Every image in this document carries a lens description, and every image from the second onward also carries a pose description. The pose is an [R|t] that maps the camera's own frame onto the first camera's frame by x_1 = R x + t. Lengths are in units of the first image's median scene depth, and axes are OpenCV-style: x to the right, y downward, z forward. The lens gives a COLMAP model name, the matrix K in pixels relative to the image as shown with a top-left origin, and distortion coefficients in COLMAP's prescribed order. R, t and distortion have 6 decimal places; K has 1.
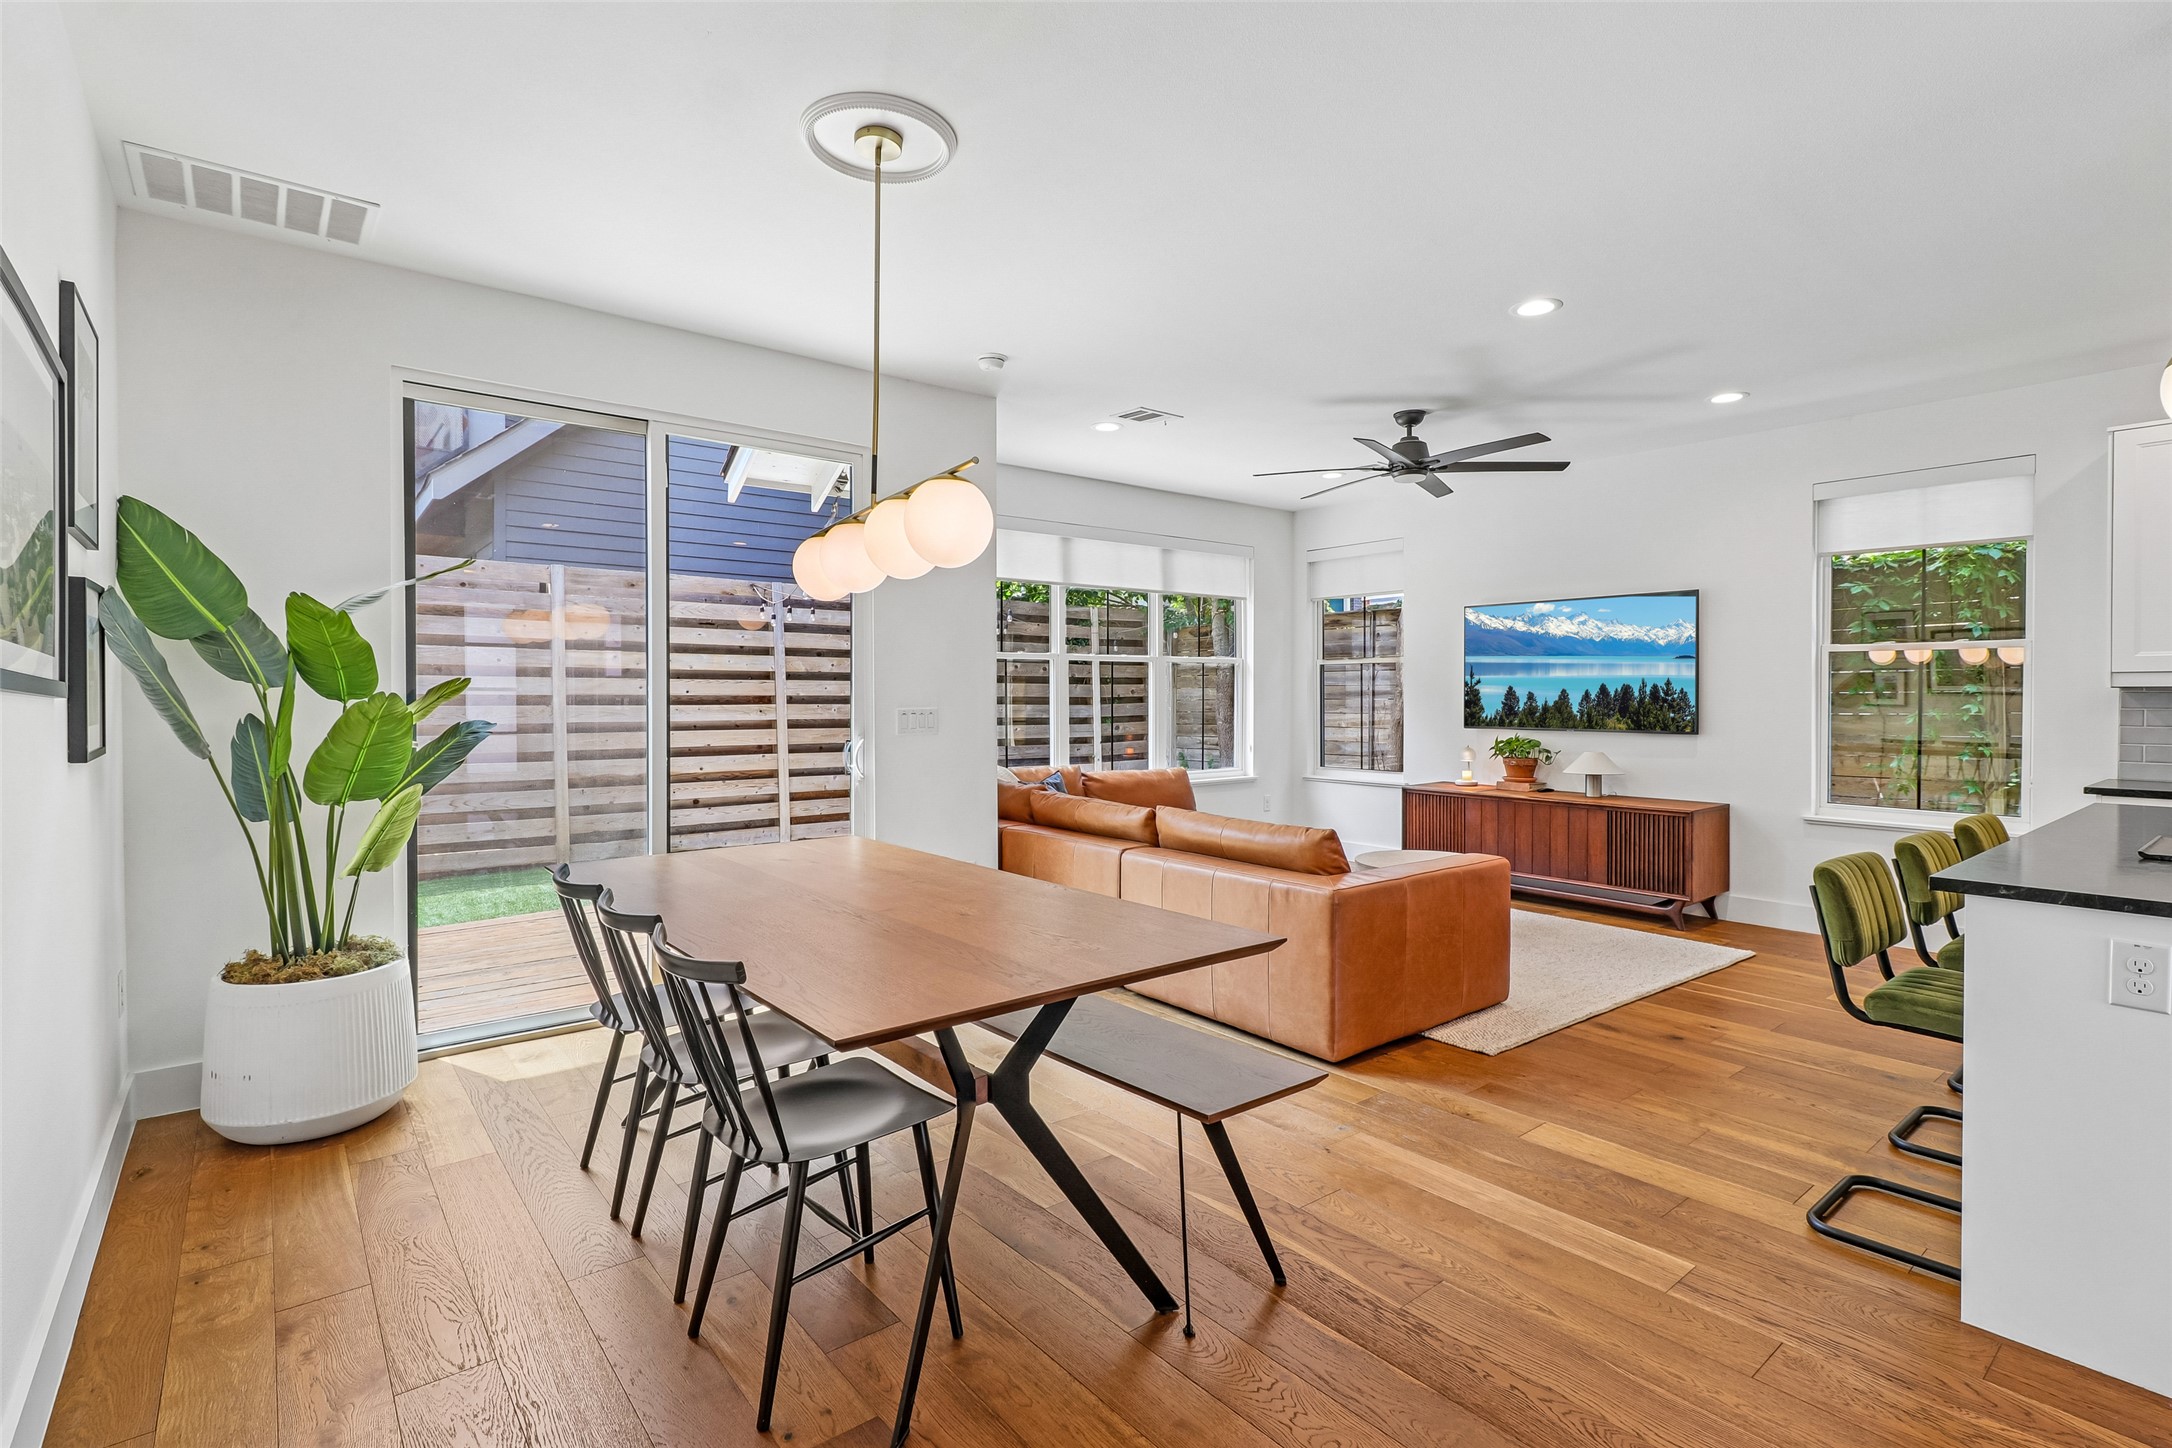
lens RADIAL K [[1035.2, 0, 1084.5], [0, 1035.2, 703.0], [0, 0, 1]] dist [0.001490, -0.000139]
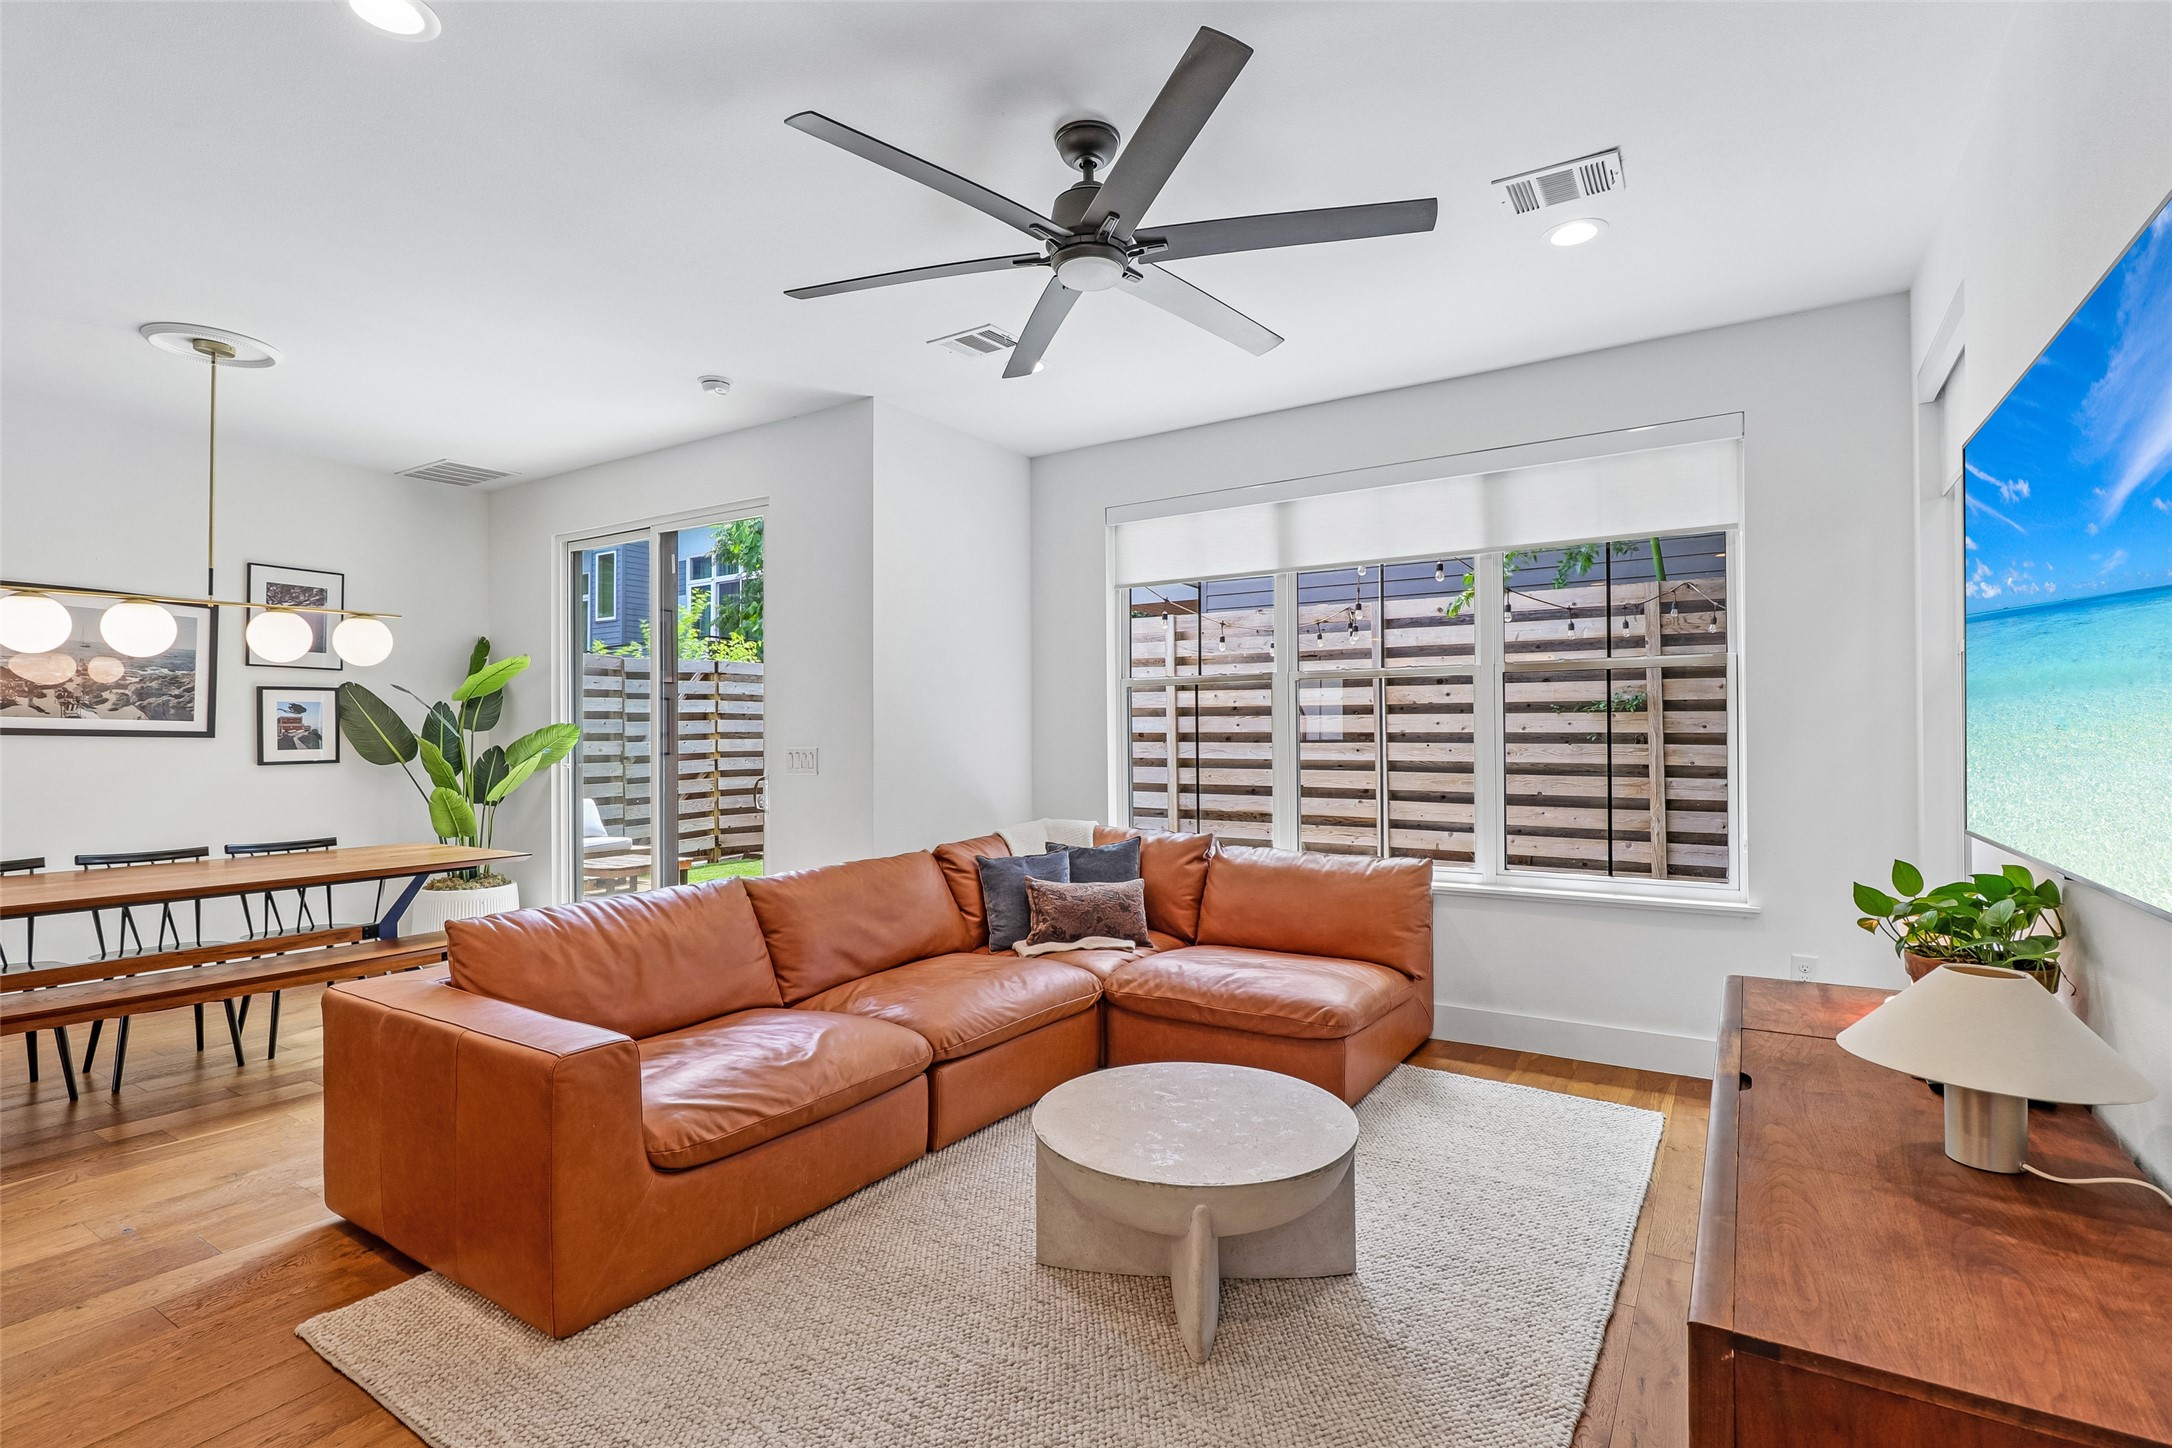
lens RADIAL K [[1035.2, 0, 1082.5], [0, 1035.2, 723.3], [0, 0, 1]] dist [0.001490, -0.000139]
pose [[0.307058, -0.011016, -0.951627, 0.612650], [-0.002911, 0.999917, -0.012514, -0.004516], [0.951686, 0.006613, 0.307000, 0.687079]]
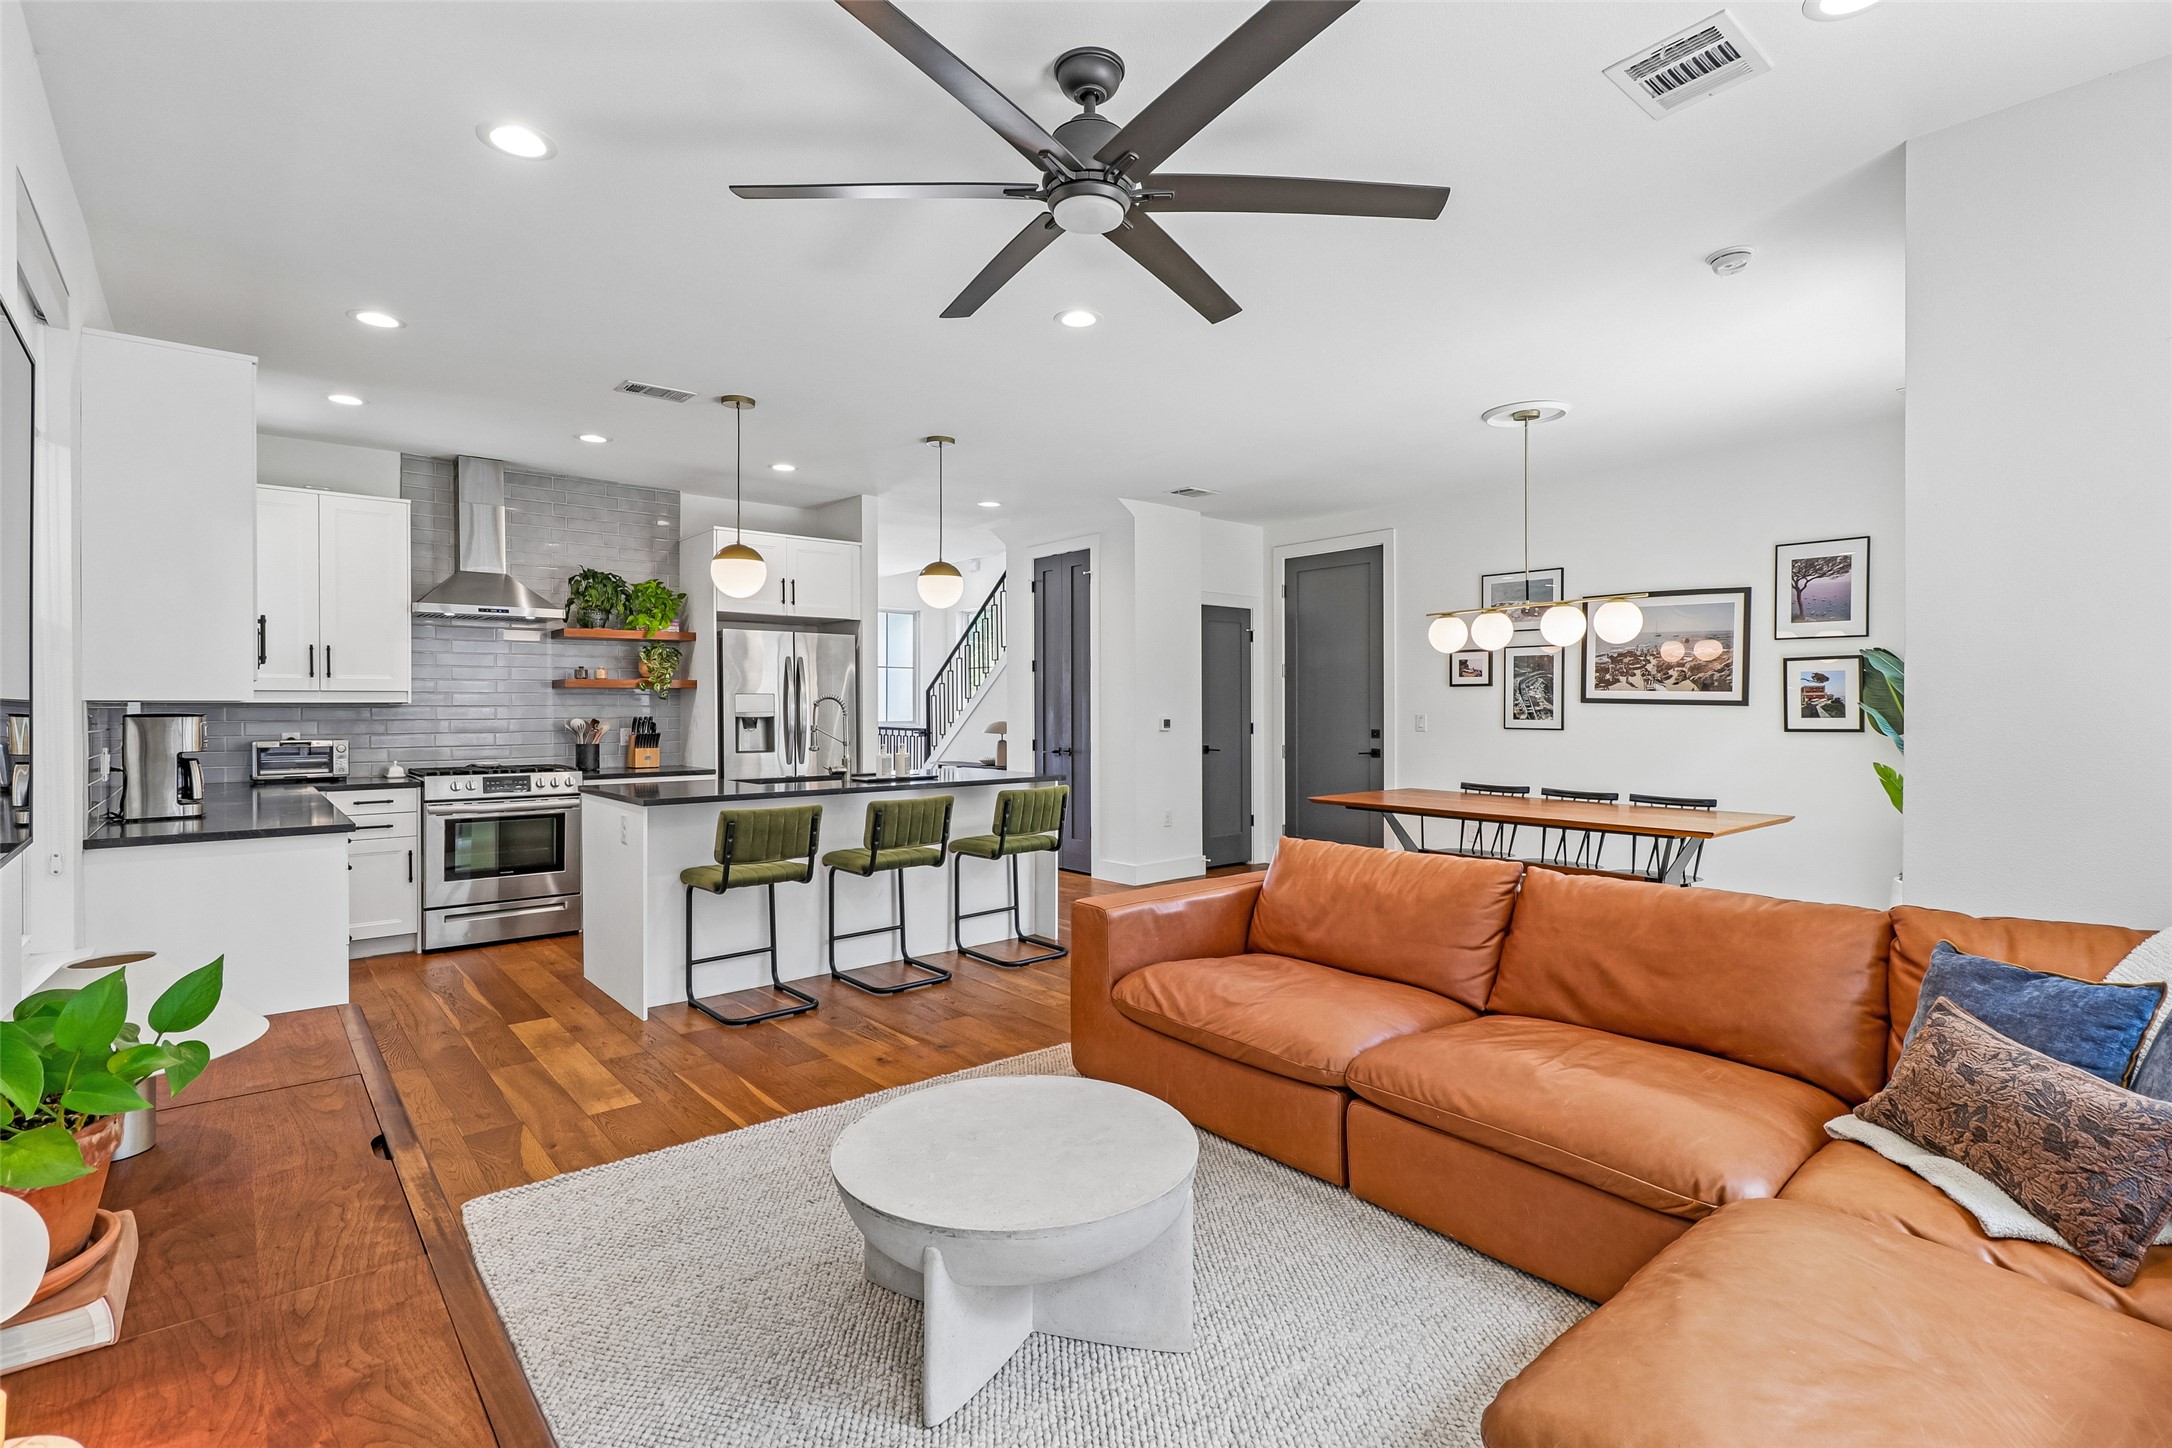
lens RADIAL K [[1035.2, 0, 1092.1], [0, 1035.2, 715.8], [0, 0, 1]] dist [0.001490, -0.000139]
pose [[-0.999884, 0.002565, -0.015012, 0.256193], [0.002288, 0.999827, 0.018435, -0.010451], [0.015056, 0.018399, -0.999717, 1.161823]]
